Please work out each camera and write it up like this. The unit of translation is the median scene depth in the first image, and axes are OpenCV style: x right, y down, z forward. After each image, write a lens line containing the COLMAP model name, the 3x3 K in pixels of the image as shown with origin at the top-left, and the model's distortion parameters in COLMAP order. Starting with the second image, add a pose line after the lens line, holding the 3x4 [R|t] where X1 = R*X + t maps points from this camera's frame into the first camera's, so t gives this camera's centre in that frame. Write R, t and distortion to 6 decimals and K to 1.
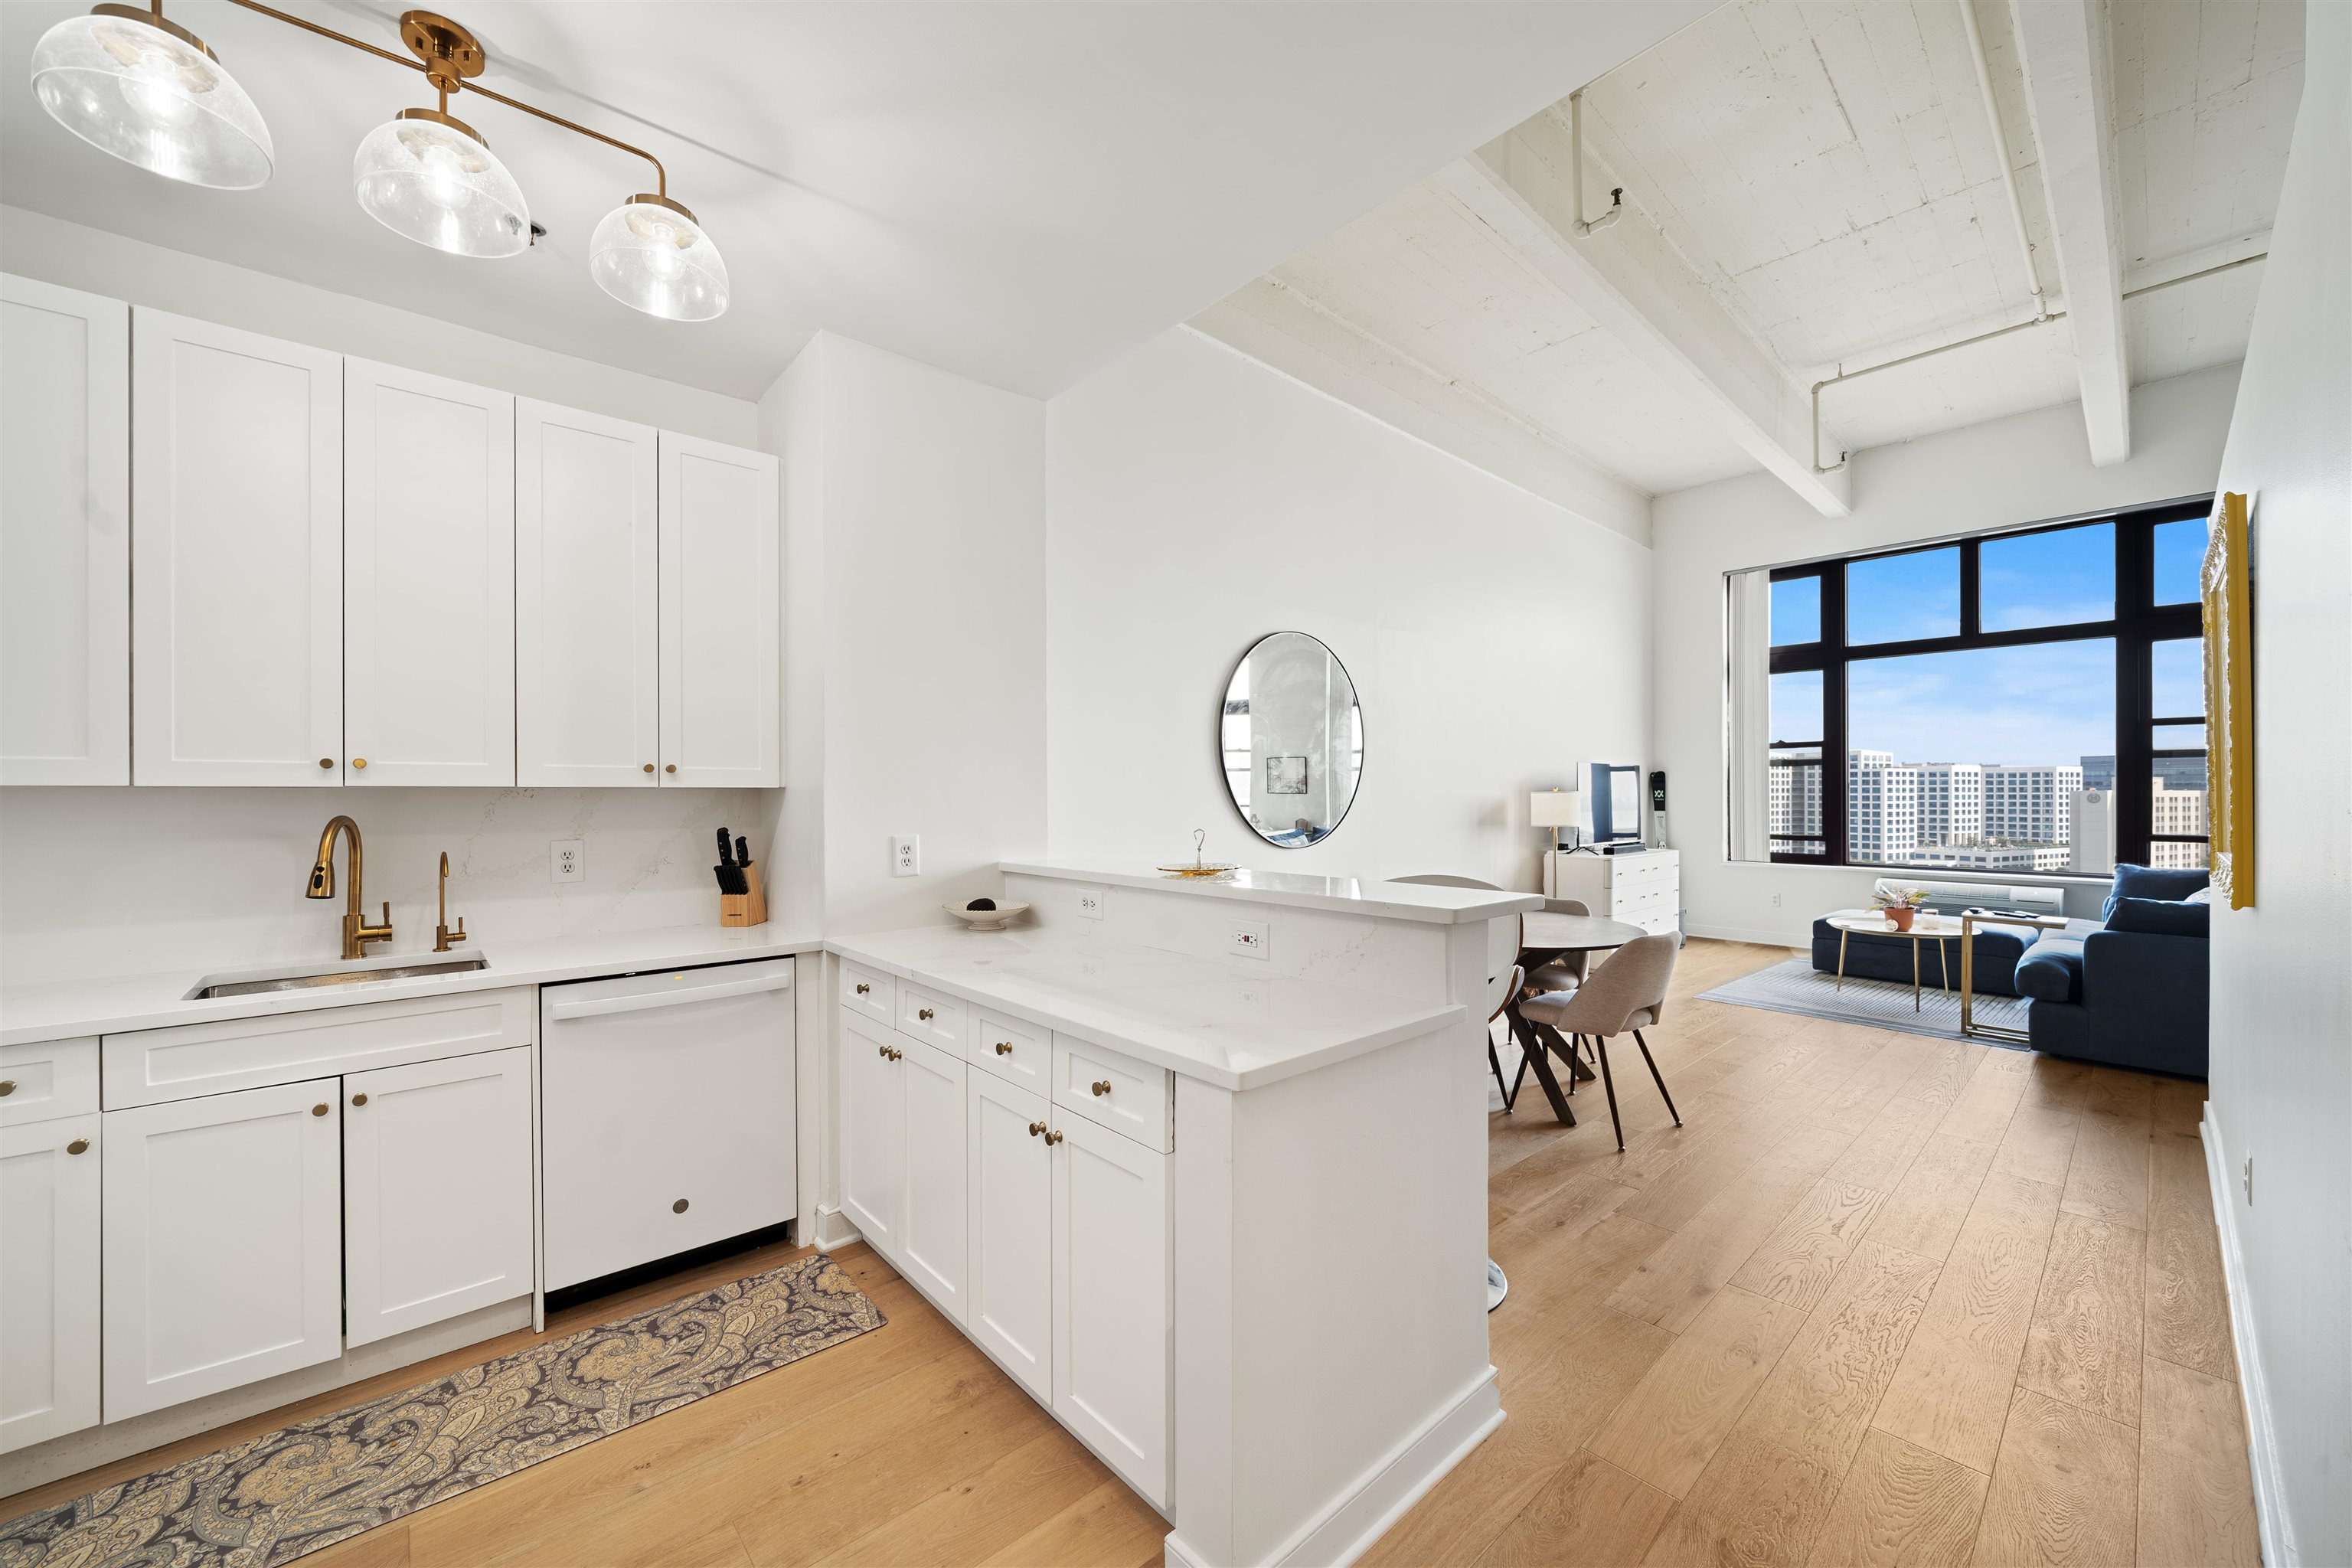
lens RADIAL K [[867.7, 0, 1171.6], [0, 867.7, 793.7], [0, 0, 1]] dist [-0.005122, -0.000874]
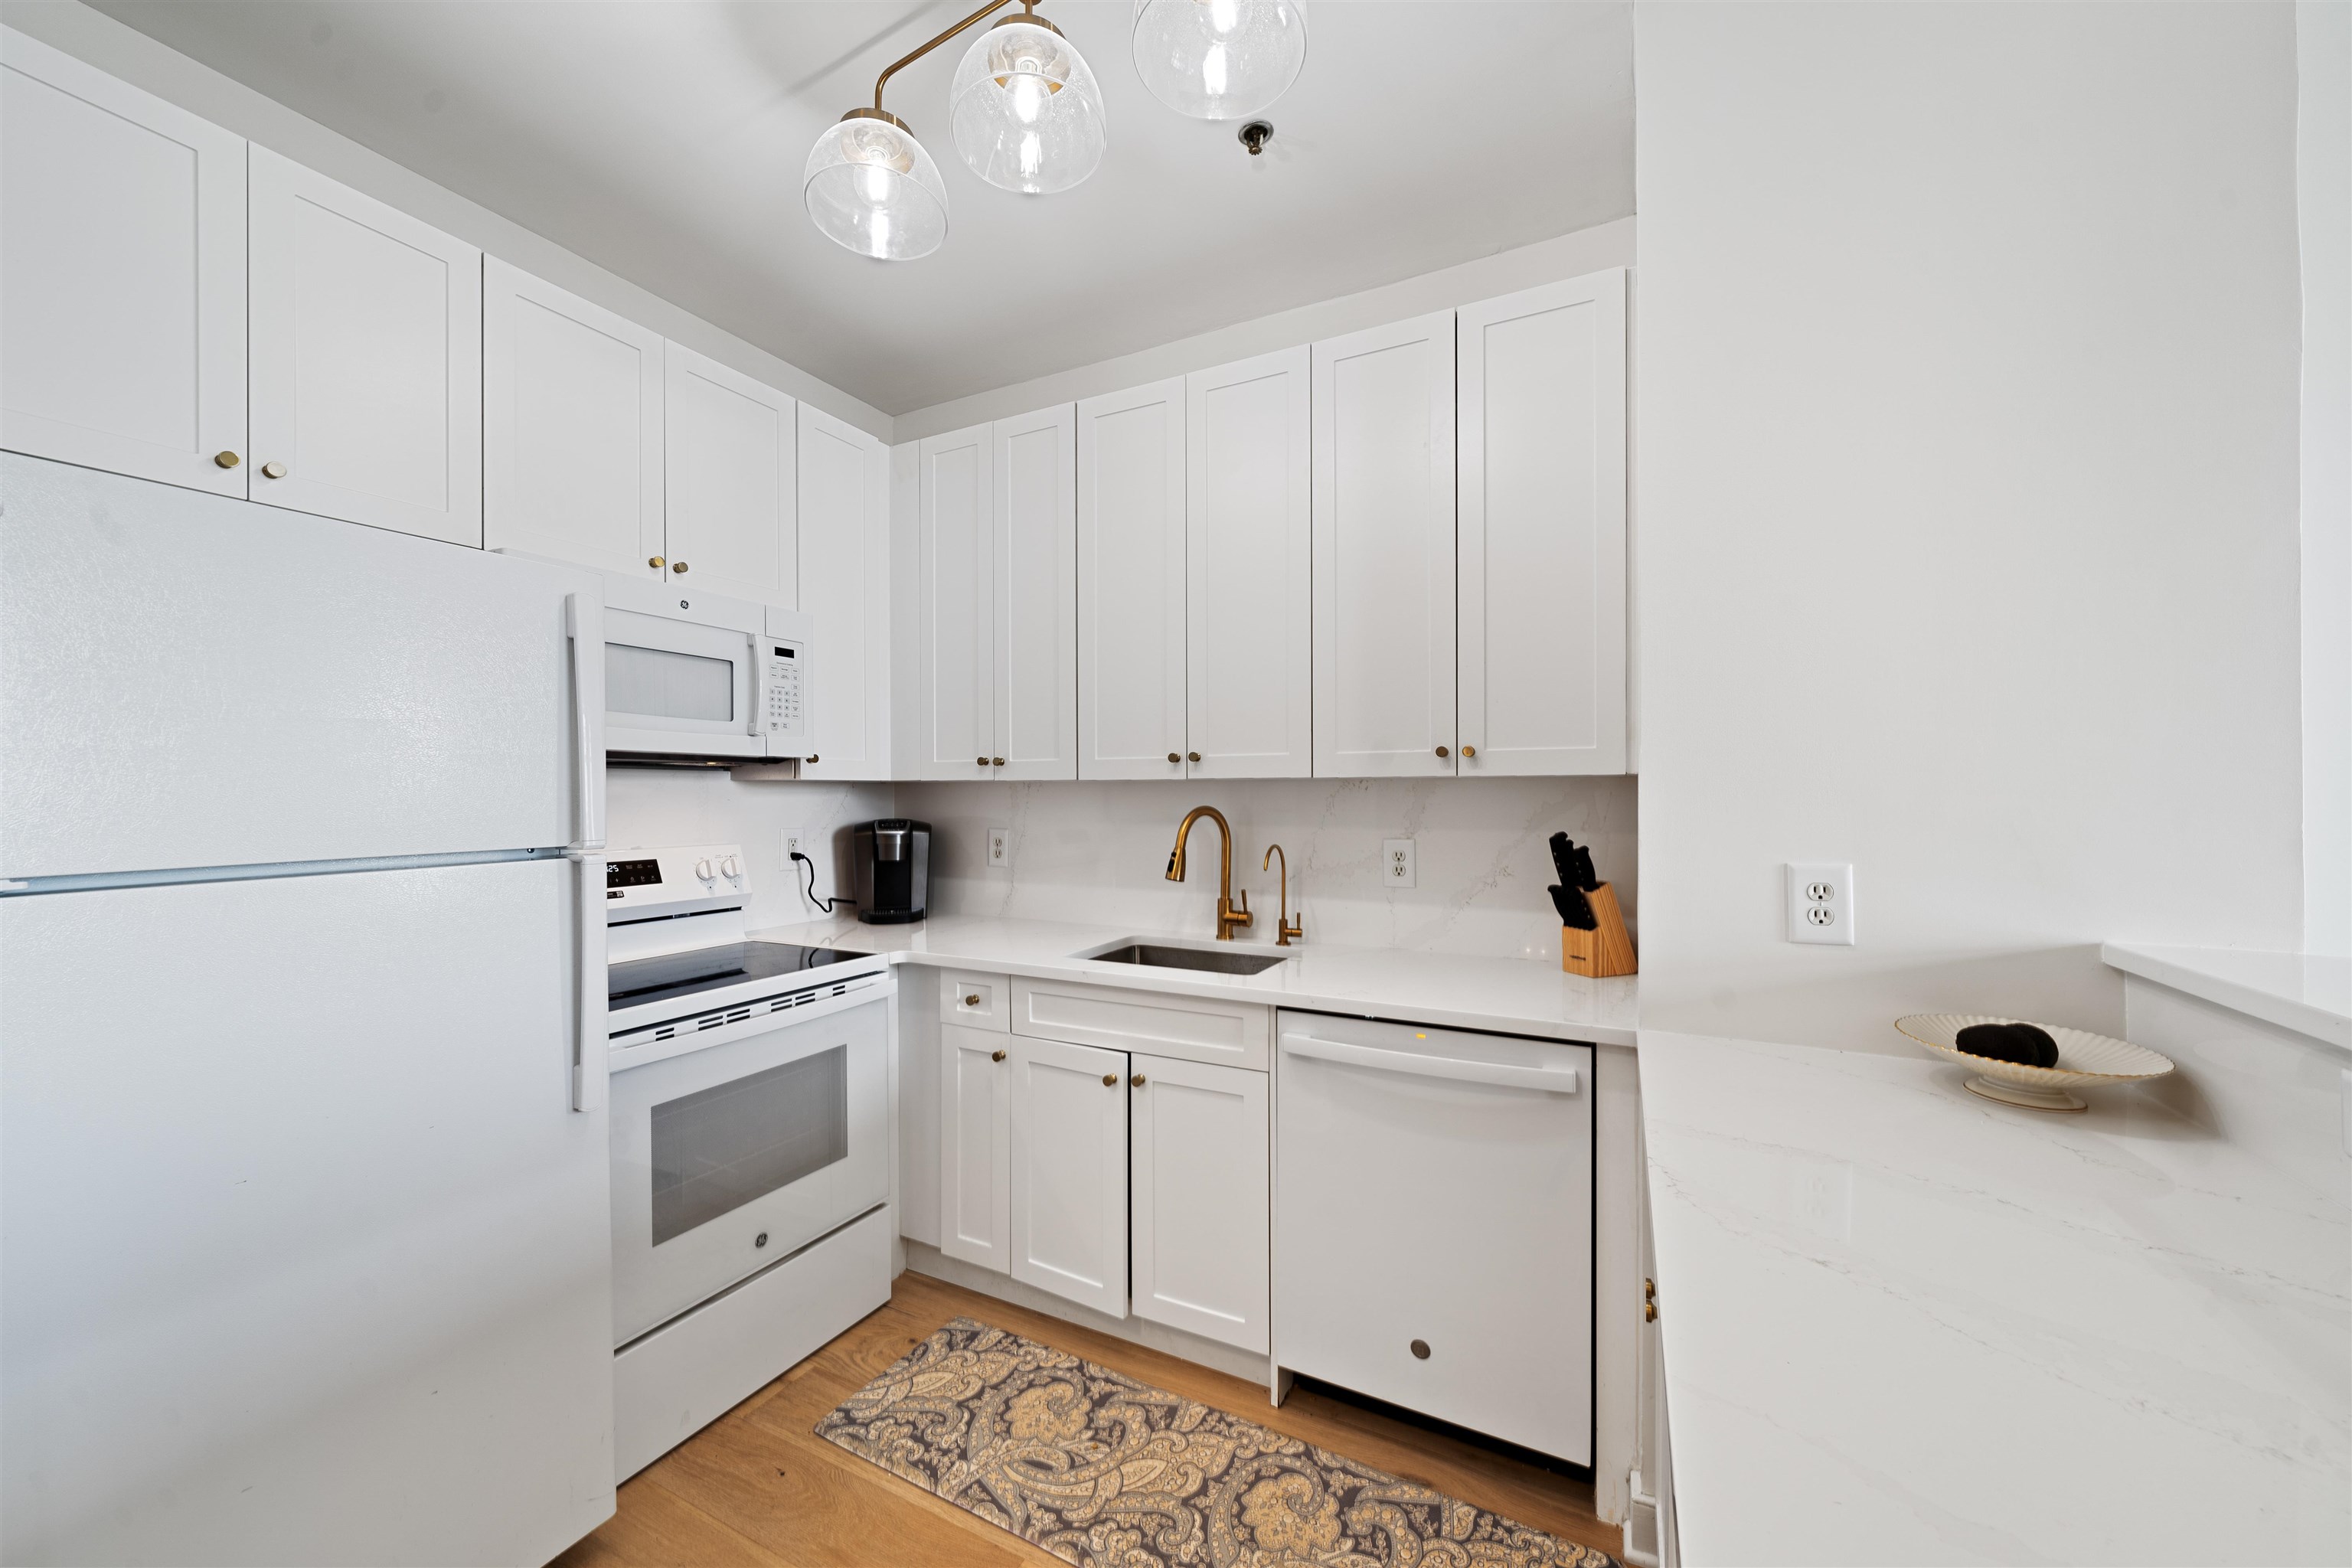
lens RADIAL K [[867.7, 0, 1171.2], [0, 867.7, 790.8], [0, 0, 1]] dist [-0.005122, -0.000874]
pose [[0.358847, 0.003322, -0.933391, 0.037076], [0.004323, 0.999977, 0.005221, 0.000341], [0.933386, -0.005908, 0.358824, 0.547028]]
